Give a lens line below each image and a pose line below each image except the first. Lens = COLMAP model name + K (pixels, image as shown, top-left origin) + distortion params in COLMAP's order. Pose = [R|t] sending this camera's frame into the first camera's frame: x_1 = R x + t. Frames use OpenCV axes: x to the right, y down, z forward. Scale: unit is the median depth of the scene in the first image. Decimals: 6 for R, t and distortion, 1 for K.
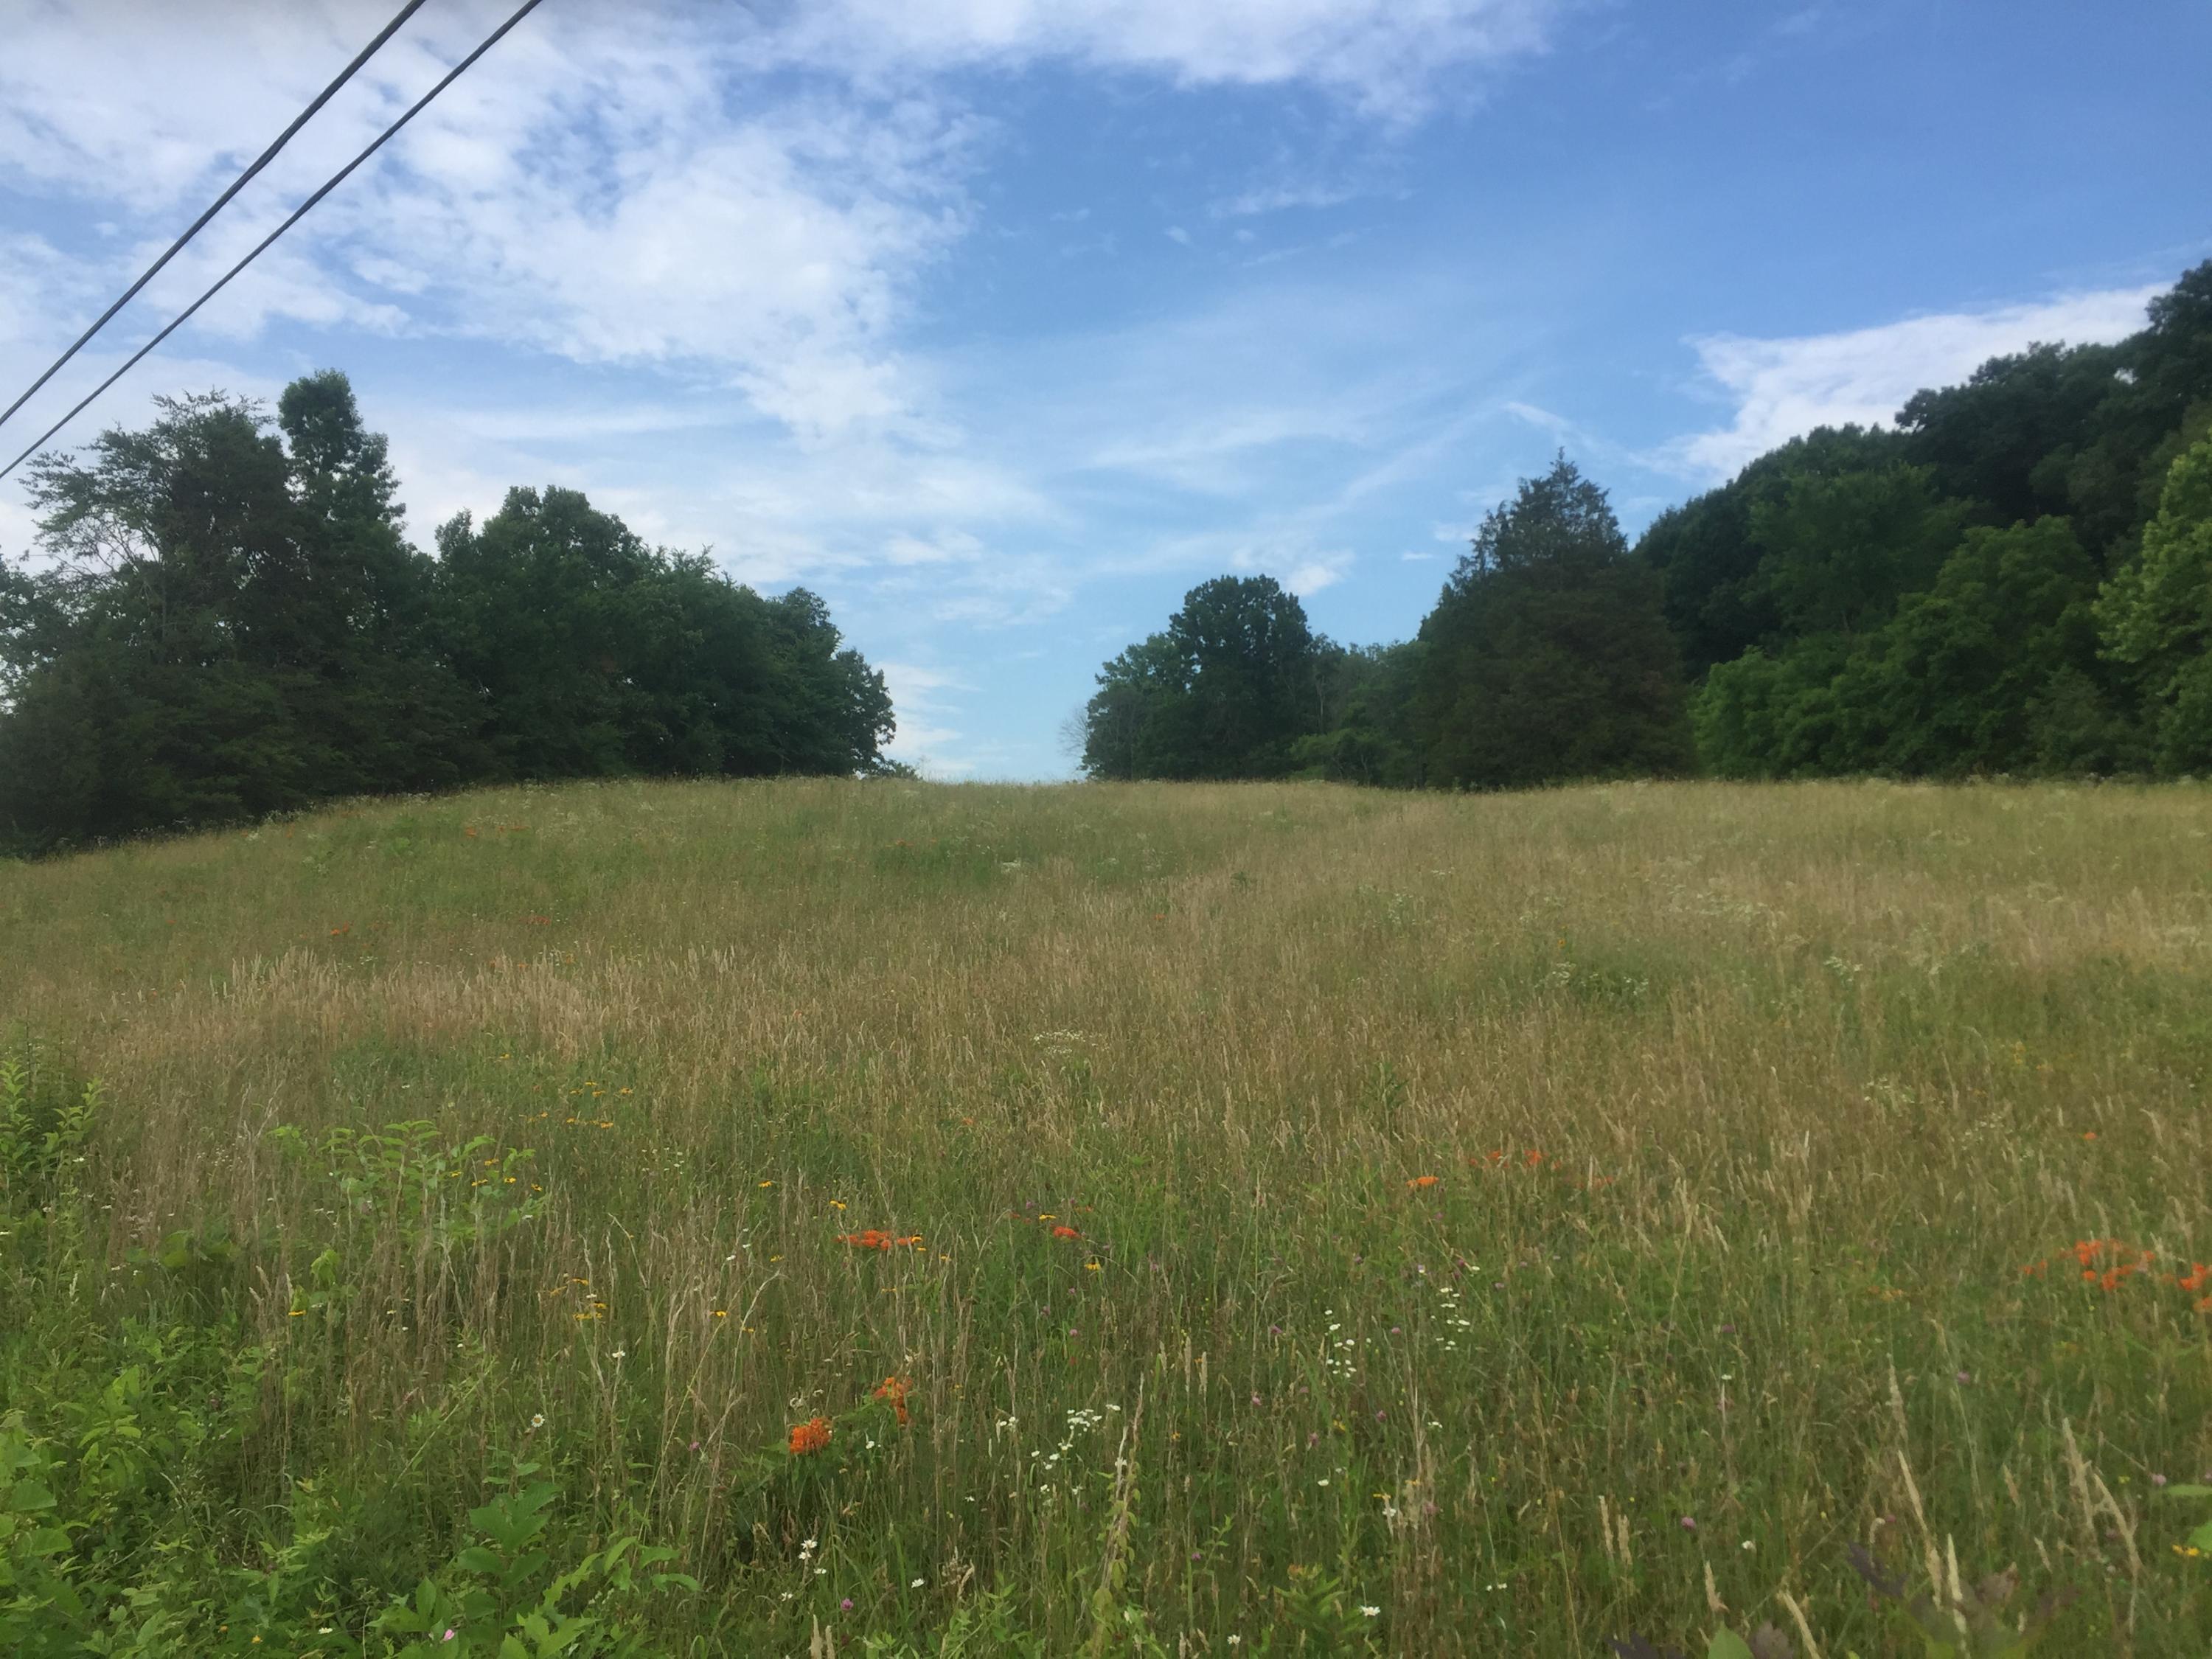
lens RADIAL K [[1856.5, 0, 1110.6], [0, 1856.5, 820.1], [0, 0, 1]] dist [0.084195, -0.131454]
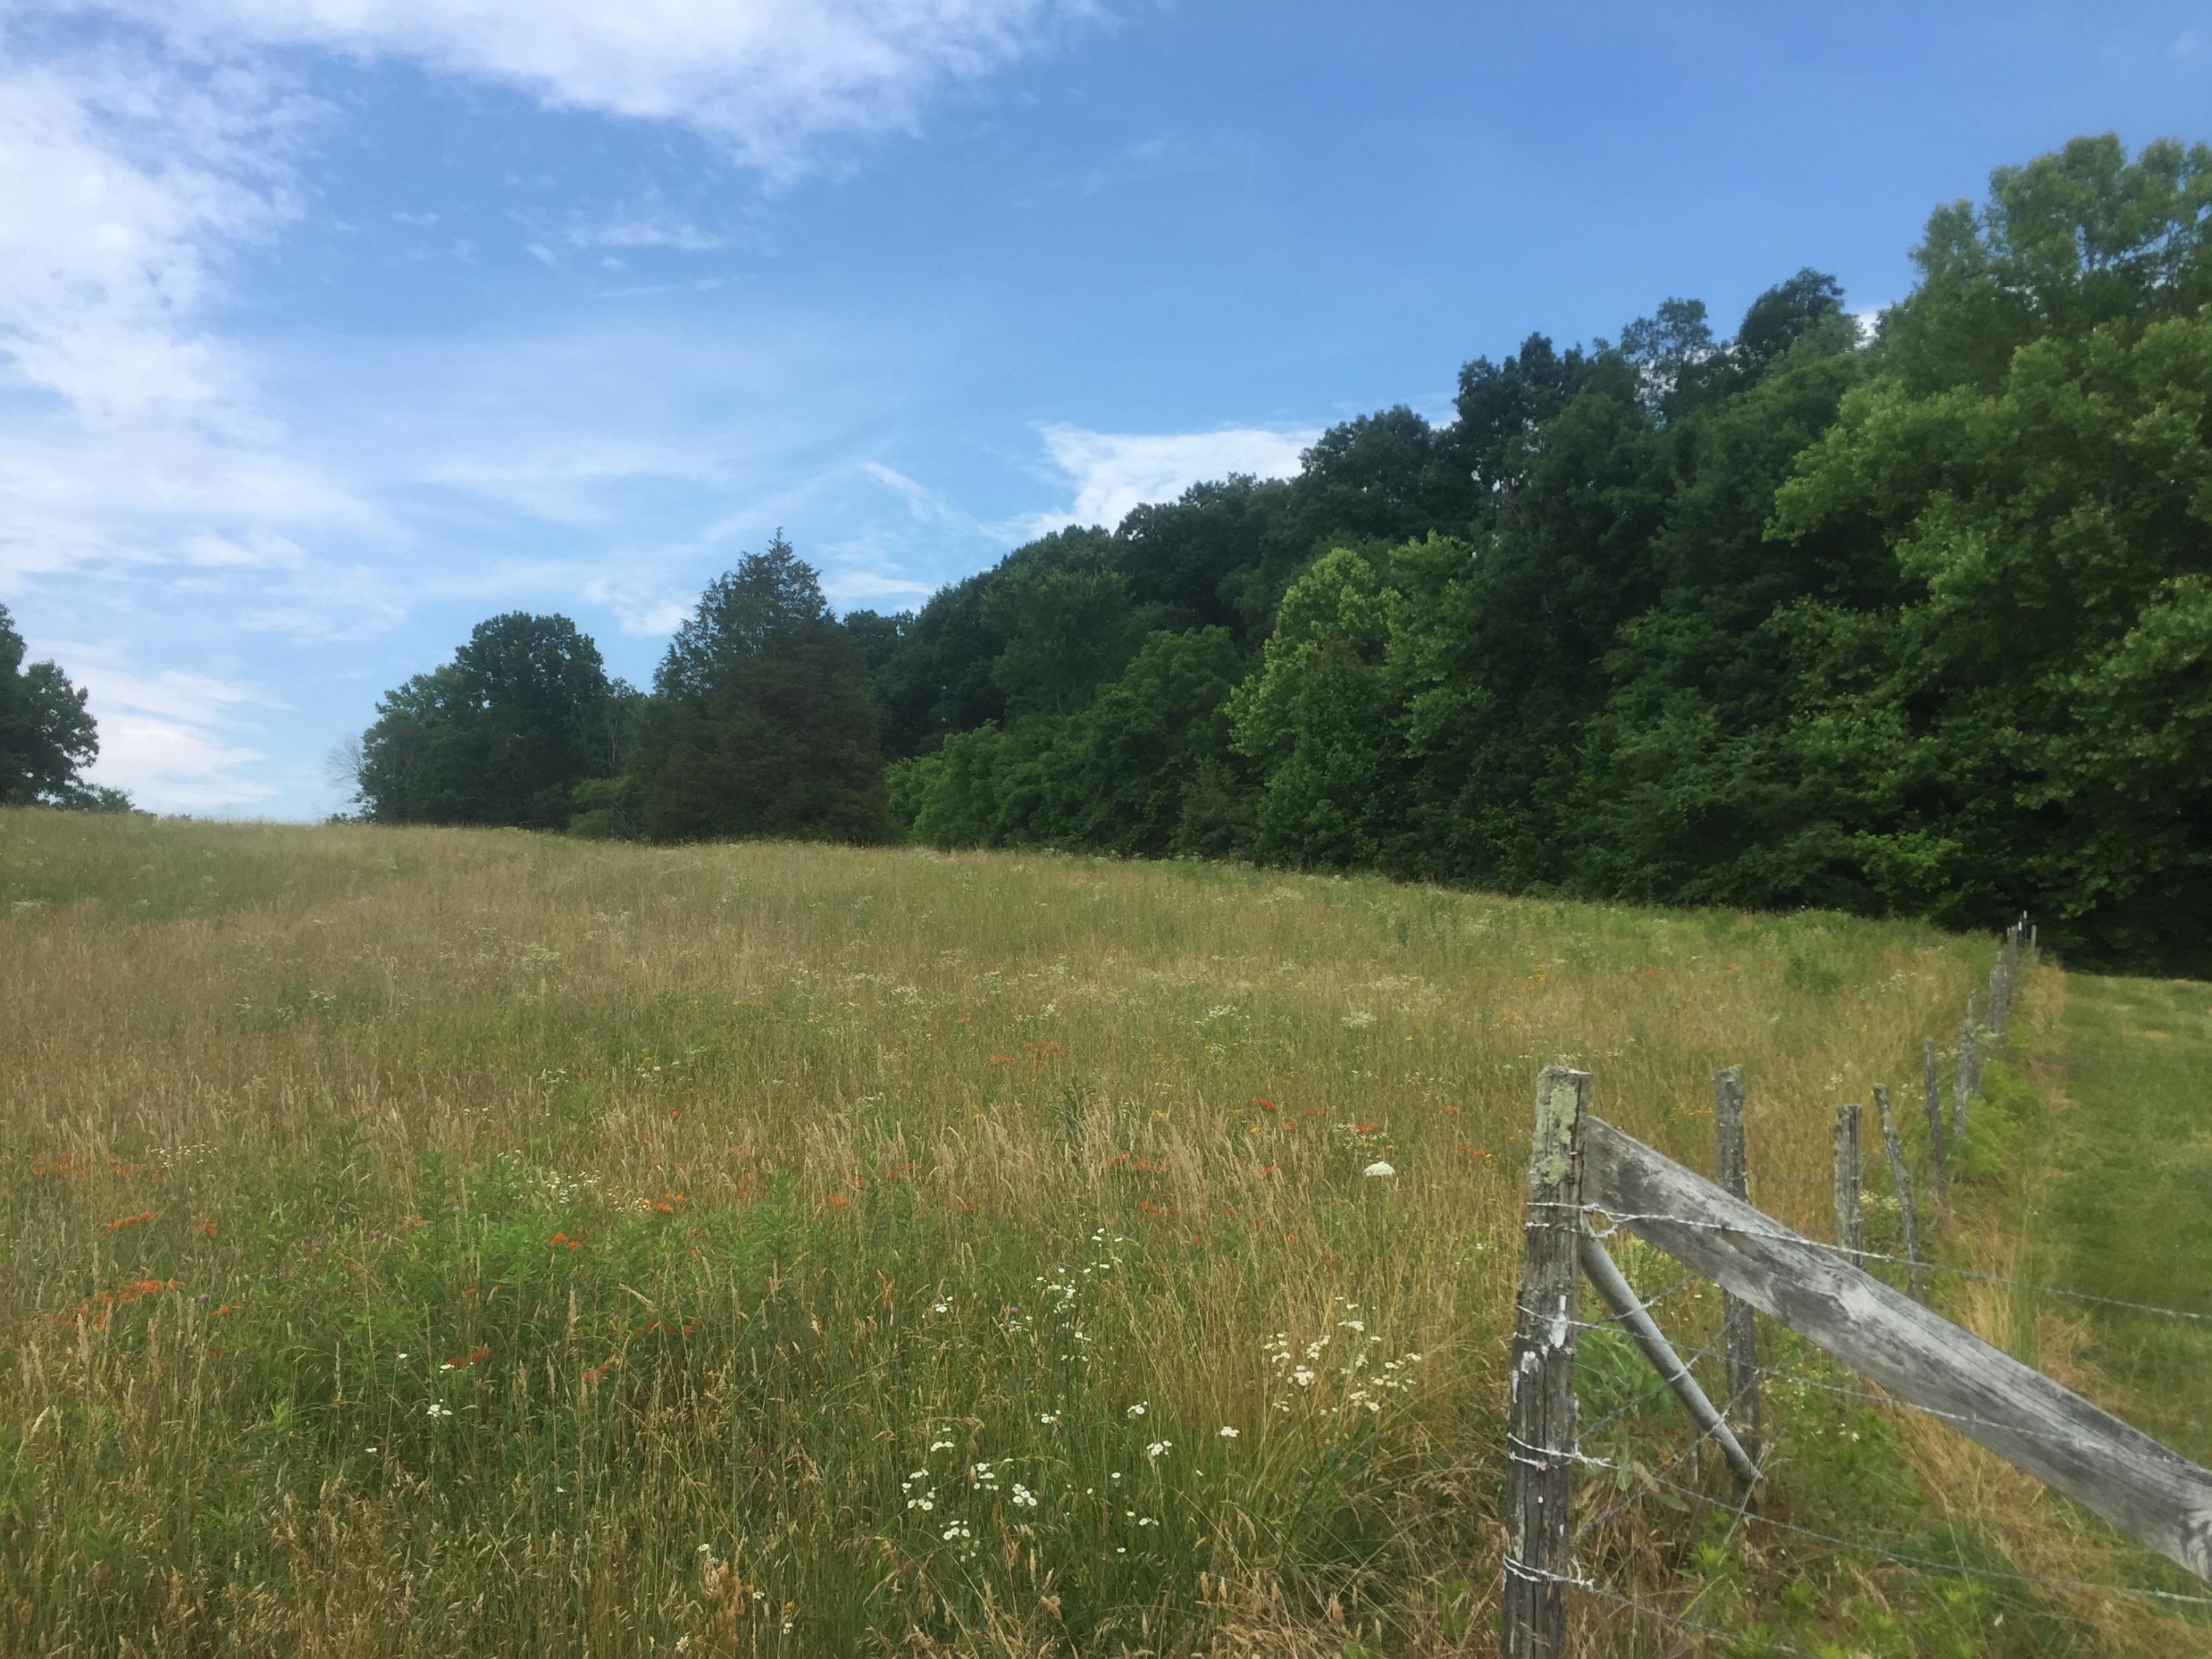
lens RADIAL K [[1842.4, 0, 1144.4], [0, 1842.4, 825.6], [0, 0, 1]] dist [0.004497, -0.015979]
pose [[0.933519, 0.040258, 0.356259, 0.049838], [-0.032473, 0.999086, -0.027809, -0.004029], [-0.357053, 0.014392, 0.933973, -0.046085]]
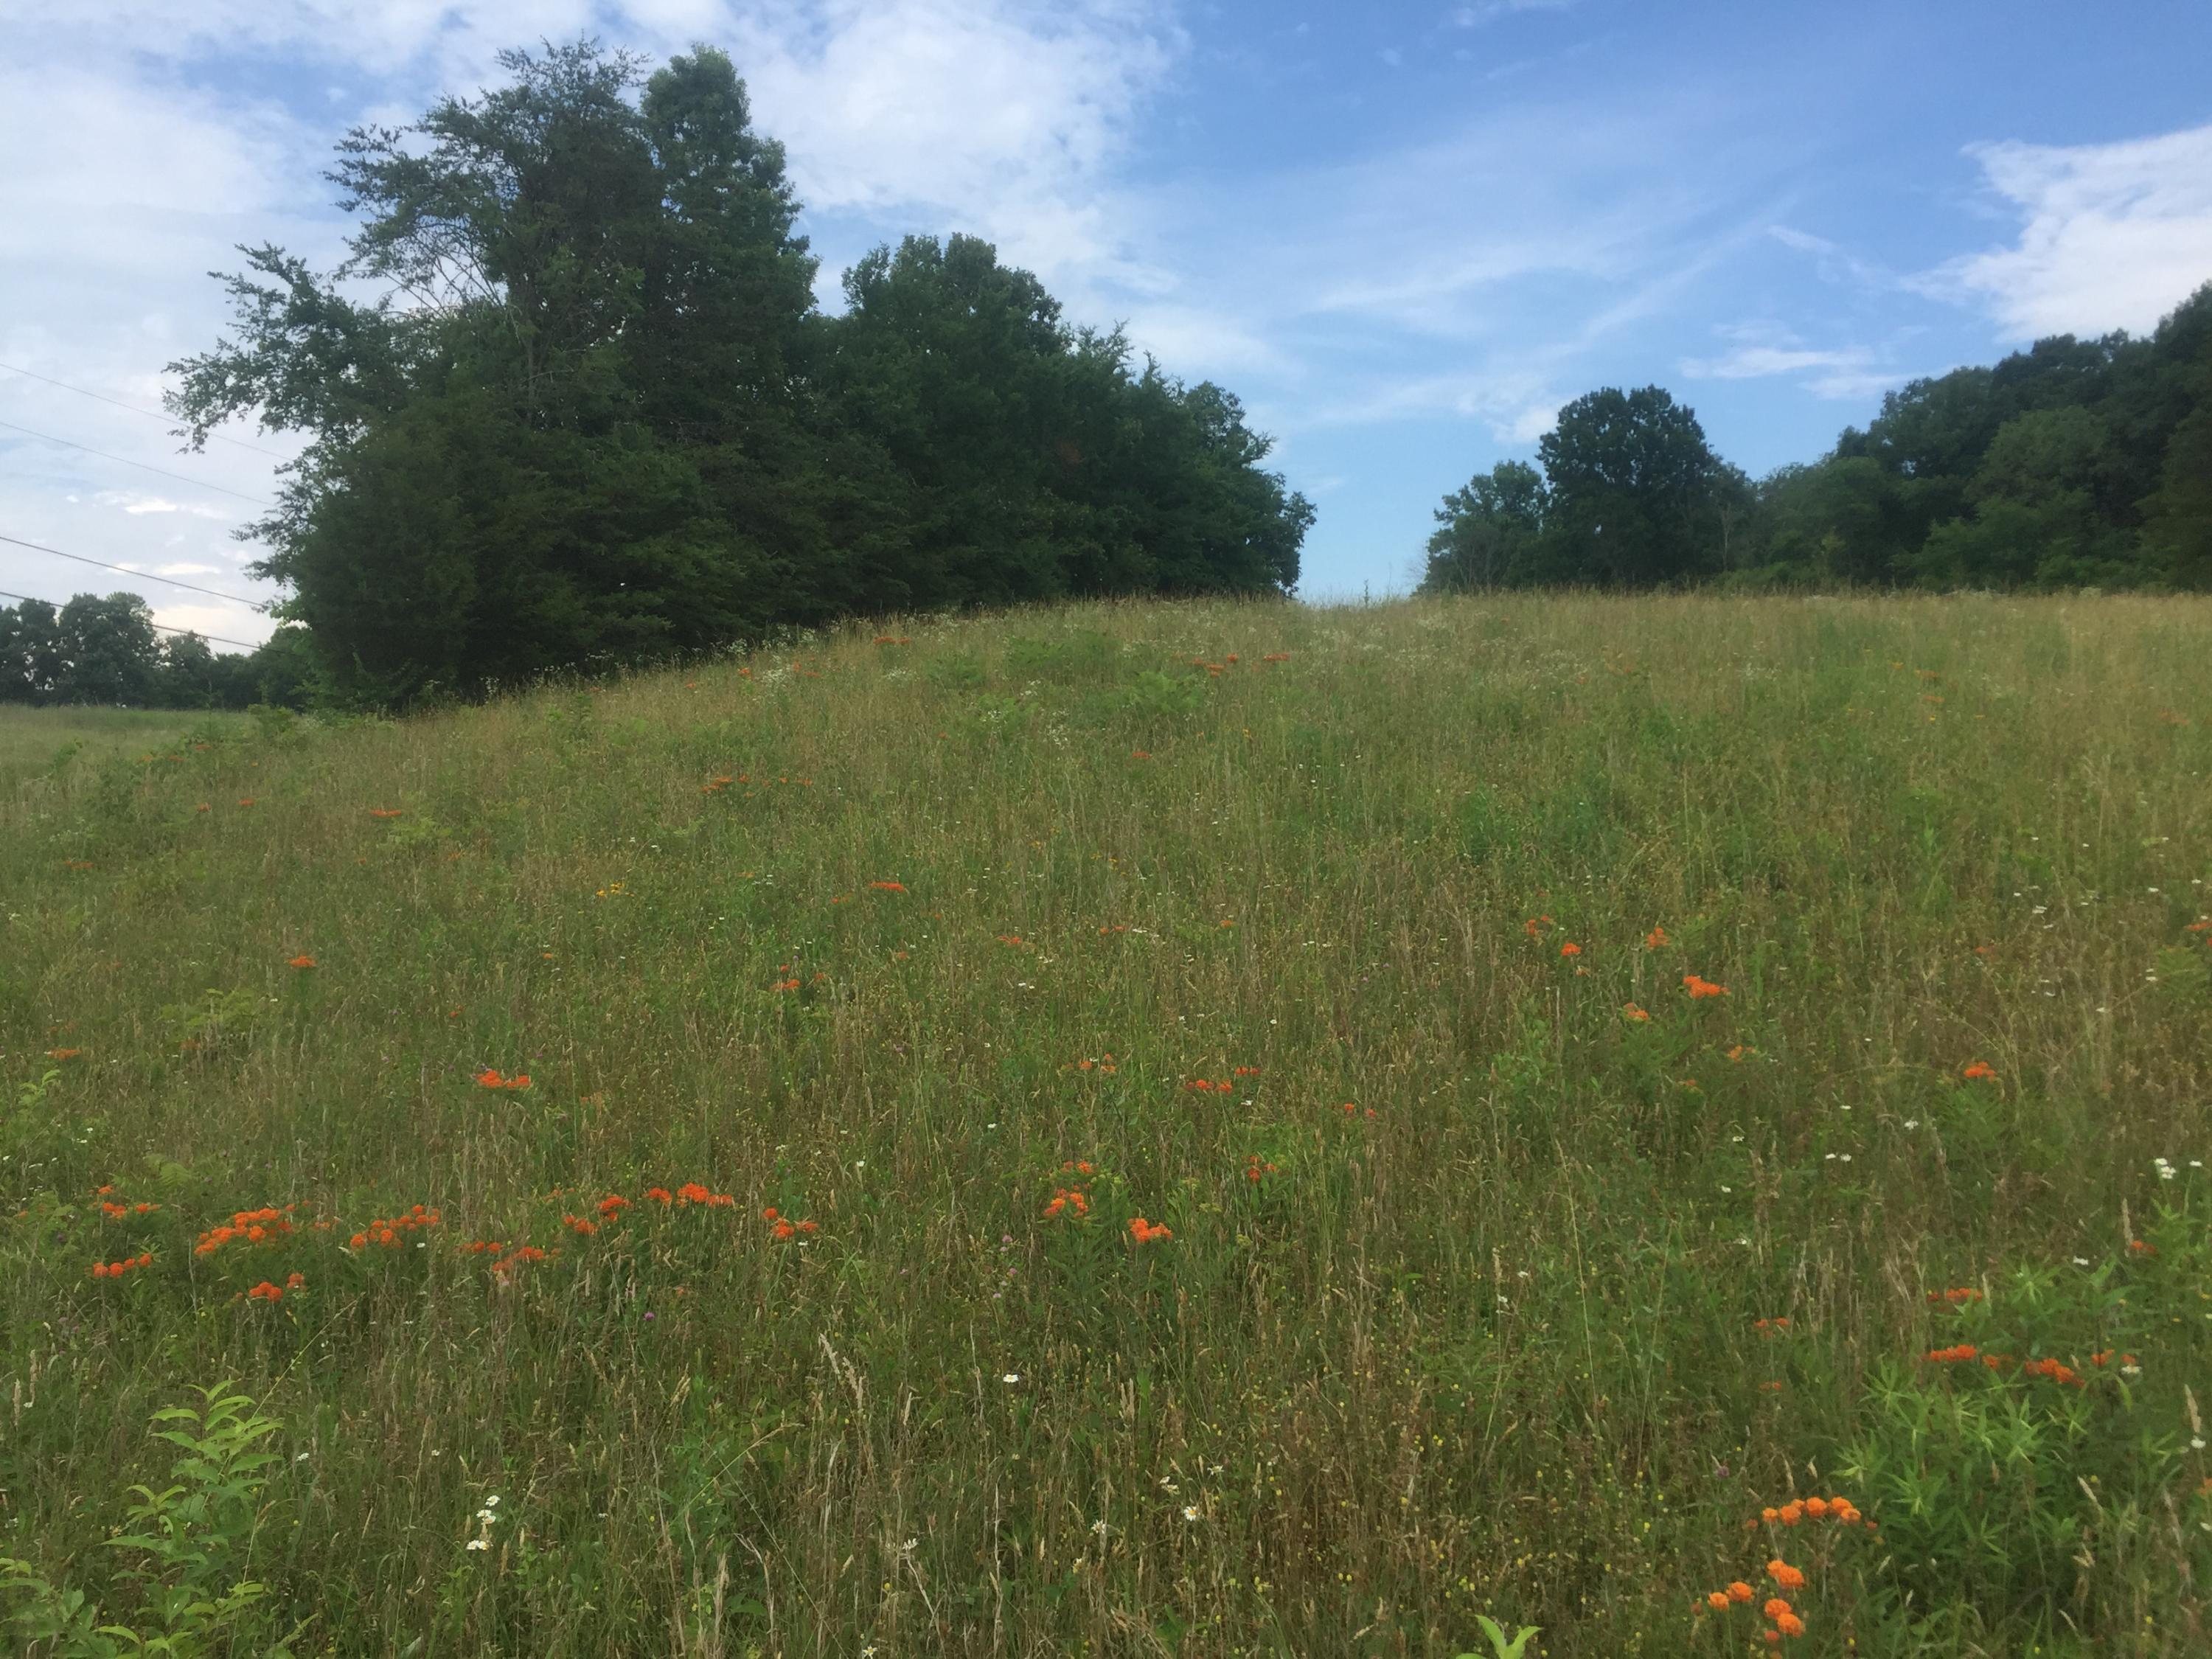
lens RADIAL K [[1871.6, 0, 1096.9], [0, 1871.6, 861.2], [0, 0, 1]] dist [0.078790, -0.095248]
pose [[0.993204, 0.009773, -0.115975, -0.119361], [0.001202, 0.995553, 0.094191, 0.004938], [0.116380, -0.093690, 0.988776, 0.177097]]
